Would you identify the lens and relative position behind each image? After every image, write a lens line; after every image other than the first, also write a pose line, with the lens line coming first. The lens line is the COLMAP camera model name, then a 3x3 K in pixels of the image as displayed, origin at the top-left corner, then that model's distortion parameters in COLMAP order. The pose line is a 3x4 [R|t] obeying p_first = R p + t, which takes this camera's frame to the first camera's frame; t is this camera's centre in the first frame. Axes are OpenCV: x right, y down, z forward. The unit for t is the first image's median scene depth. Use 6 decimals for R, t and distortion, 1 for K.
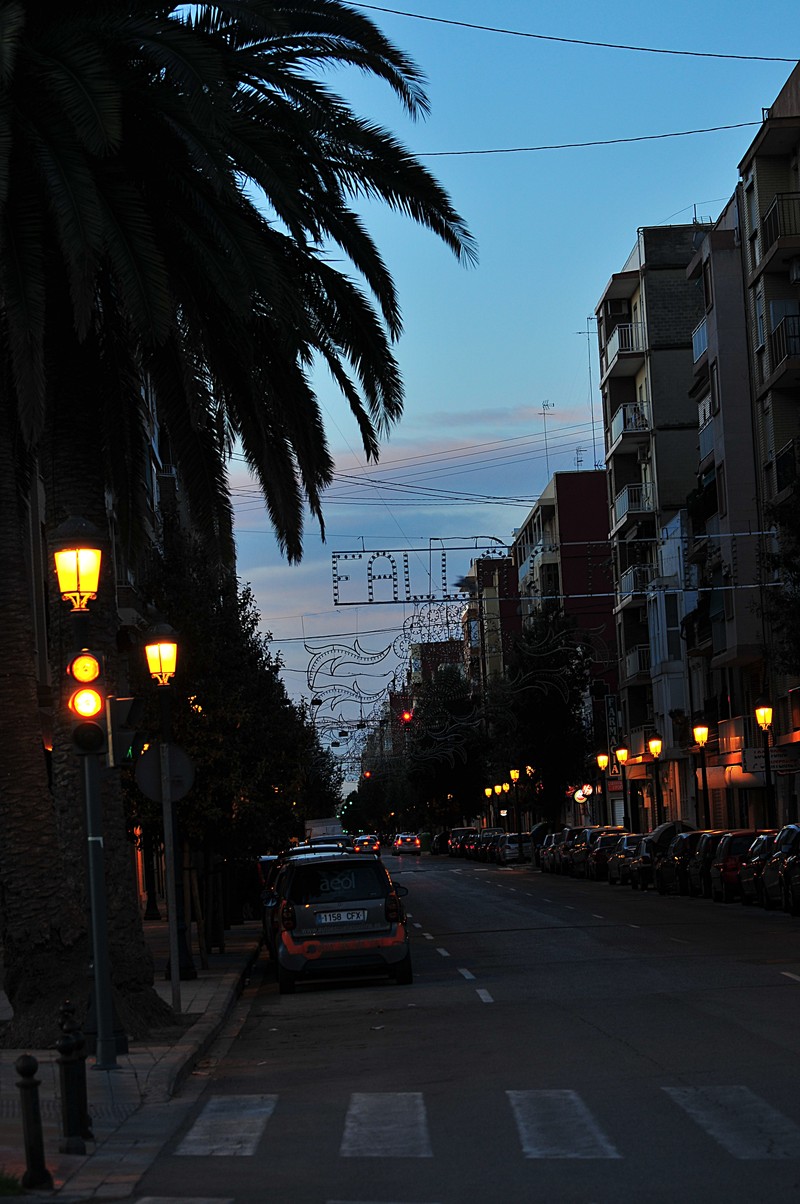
lens RADIAL K [[3724.9, 0, 401.5], [0, 3724.9, 601.5], [0, 0, 1]] dist [-0.184121, 0.000000]
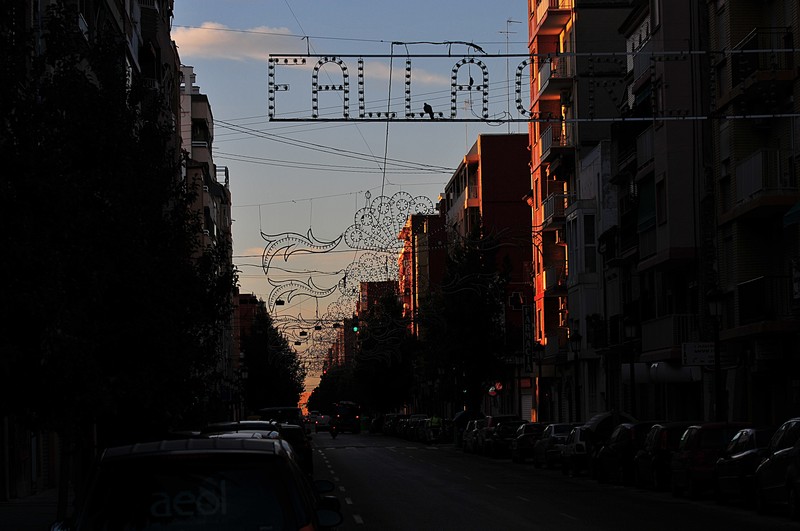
lens RADIAL K [[2475.0, 0, 399.7], [0, 2475.0, 266.4], [0, 0, 1]] dist [-0.184121, 0.000000]
pose [[0.999139, 0.037275, 0.018199, 0.000711], [-0.037290, 0.999304, 0.000480, 0.015211], [-0.018168, -0.001159, 0.999834, 0.232218]]
